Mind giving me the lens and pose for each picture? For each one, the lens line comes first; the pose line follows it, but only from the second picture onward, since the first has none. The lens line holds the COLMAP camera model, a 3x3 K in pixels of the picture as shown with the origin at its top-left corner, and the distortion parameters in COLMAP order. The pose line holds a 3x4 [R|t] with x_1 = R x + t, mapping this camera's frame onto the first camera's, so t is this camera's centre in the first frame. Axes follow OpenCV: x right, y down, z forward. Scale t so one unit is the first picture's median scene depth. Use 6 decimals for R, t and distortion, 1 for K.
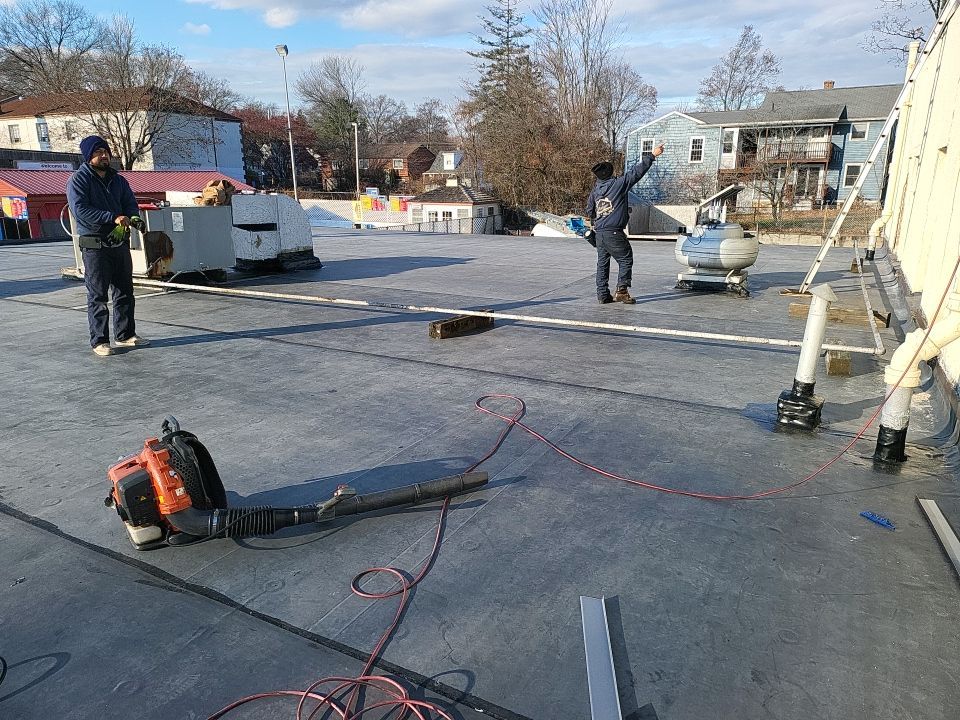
lens RADIAL K [[675.3, 0, 474.8], [0, 675.3, 368.2], [0, 0, 1]] dist [0.063535, -0.063345]
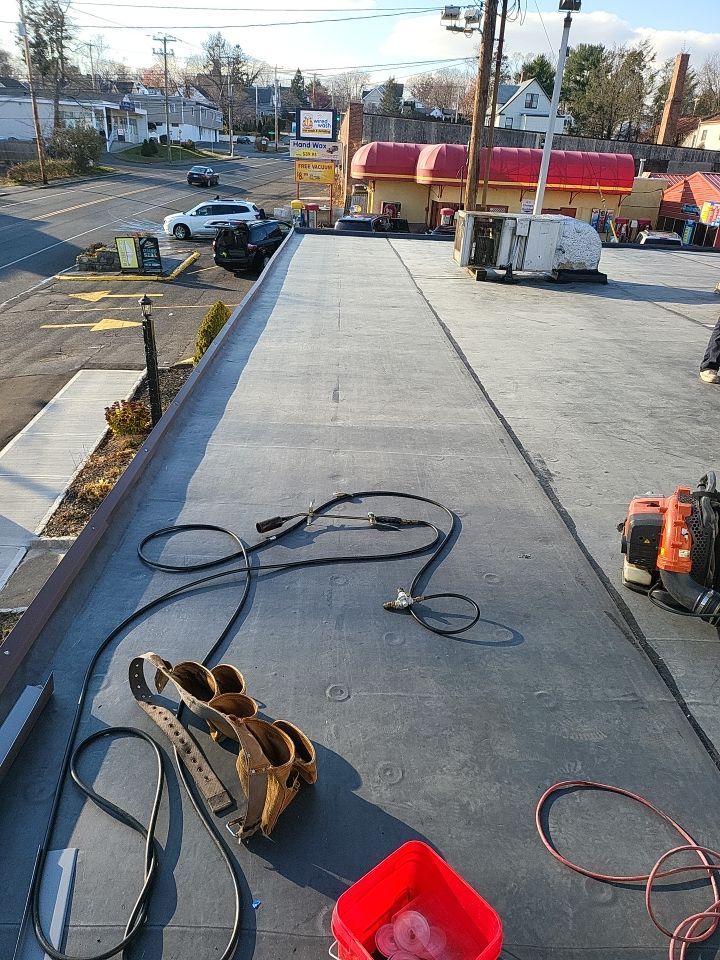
lens RADIAL K [[675.3, 0, 346.0], [0, 675.3, 488.7], [0, 0, 1]] dist [0.063535, -0.063345]
pose [[0.500909, 0.399498, -0.767783, 0.011511], [-0.283757, 0.913870, 0.290386, -0.035844], [0.817663, 0.072407, 0.571126, 0.093517]]
